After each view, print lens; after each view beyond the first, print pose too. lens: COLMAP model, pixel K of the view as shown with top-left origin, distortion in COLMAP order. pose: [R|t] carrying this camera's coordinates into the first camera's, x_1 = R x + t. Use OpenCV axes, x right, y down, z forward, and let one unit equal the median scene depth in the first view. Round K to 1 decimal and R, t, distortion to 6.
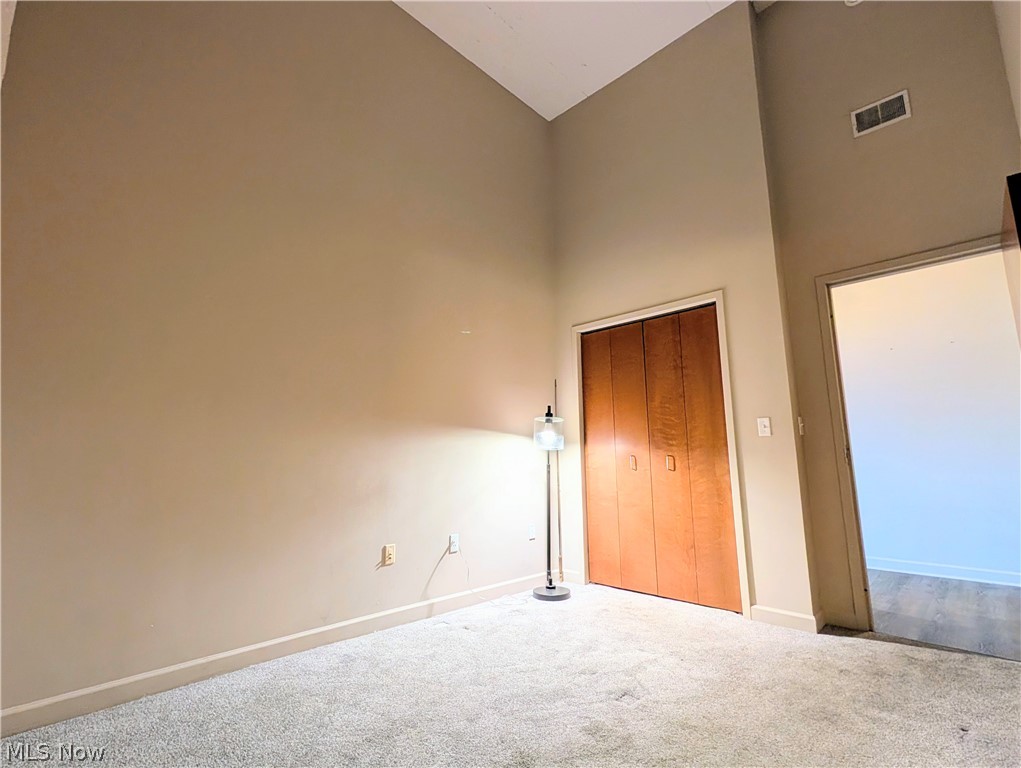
lens RADIAL K [[475.6, 0, 507.9], [0, 475.6, 379.9], [0, 0, 1]] dist [-0.001336, 0.000055]
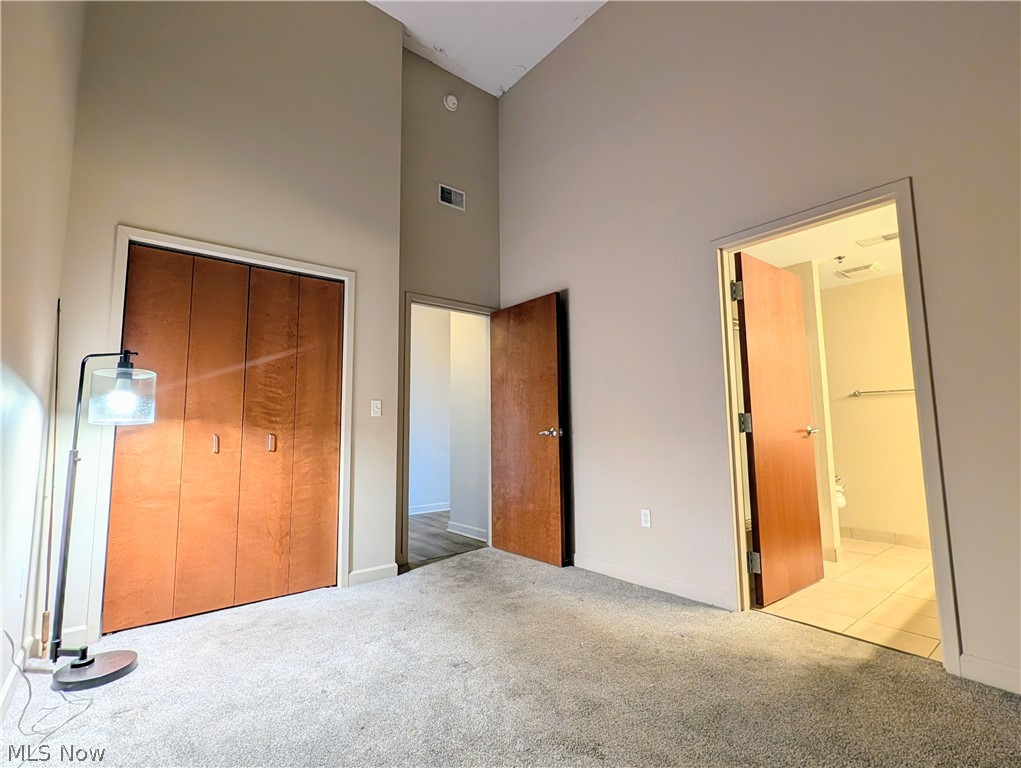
lens RADIAL K [[475.6, 0, 507.9], [0, 475.6, 379.9], [0, 0, 1]] dist [-0.001336, 0.000055]
pose [[0.108793, 0.112408, 0.987689, -0.482760], [-0.154271, 0.983457, -0.094933, 0.081013], [-0.982021, -0.142043, 0.124335, 0.503452]]
